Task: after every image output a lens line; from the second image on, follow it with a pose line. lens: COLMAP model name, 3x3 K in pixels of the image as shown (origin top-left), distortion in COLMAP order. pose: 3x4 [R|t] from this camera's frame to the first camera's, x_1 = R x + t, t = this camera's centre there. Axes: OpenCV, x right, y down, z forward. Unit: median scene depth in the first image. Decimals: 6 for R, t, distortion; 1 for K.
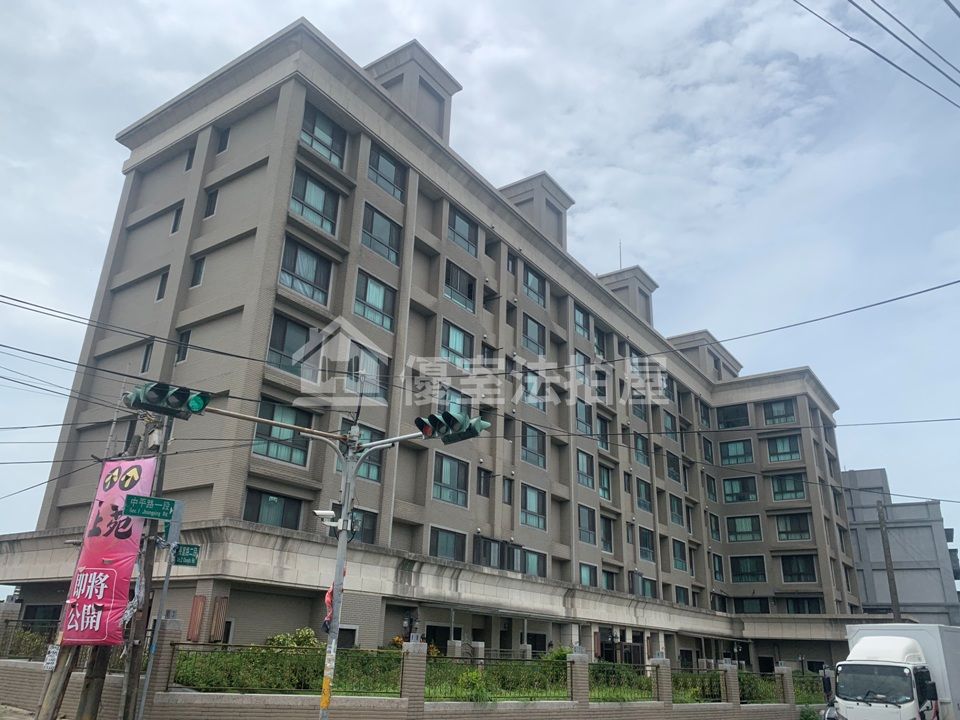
lens RADIAL K [[731.4, 0, 459.9], [0, 731.4, 346.5], [0, 0, 1]] dist [0.057601, -0.140903]
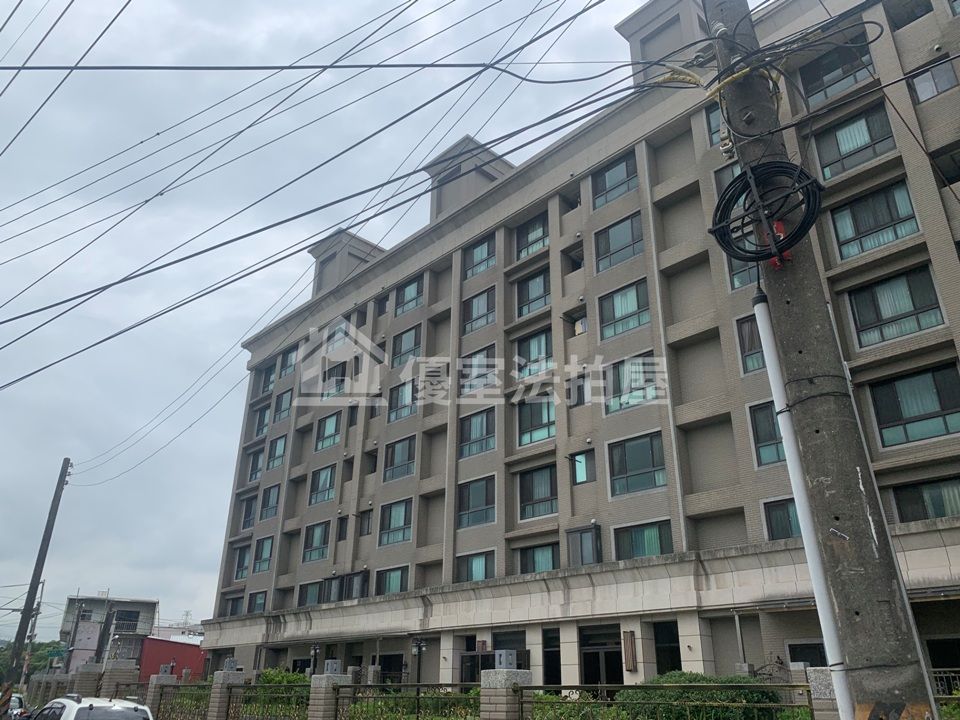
lens RADIAL K [[701.8, 0, 522.2], [0, 701.8, 363.0], [0, 0, 1]] dist [0.073893, -0.173994]
pose [[-0.125836, -0.442033, -0.888128, 0.871525], [0.382421, 0.804441, -0.454565, 0.470510], [0.915379, -0.396840, 0.067815, 1.032593]]
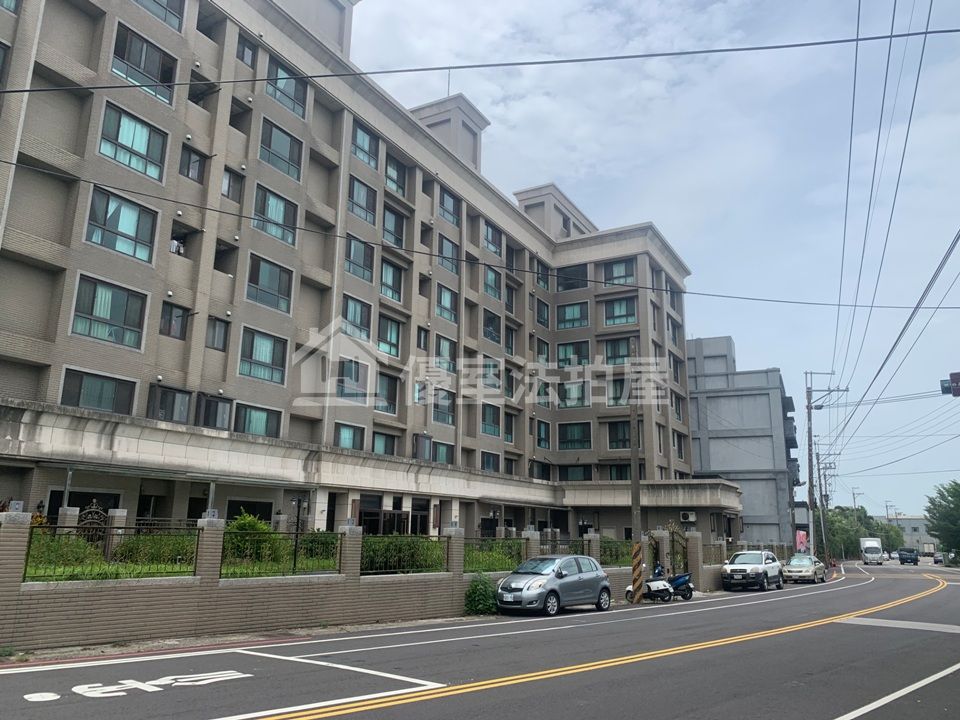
lens RADIAL K [[733.1, 0, 482.8], [0, 733.1, 355.5], [0, 0, 1]] dist [0.071560, -0.146590]
pose [[0.991800, 0.001444, 0.127792, 0.210160], [-0.021631, 0.987405, 0.156724, 0.073518], [-0.125956, -0.158203, 0.979340, 0.140288]]
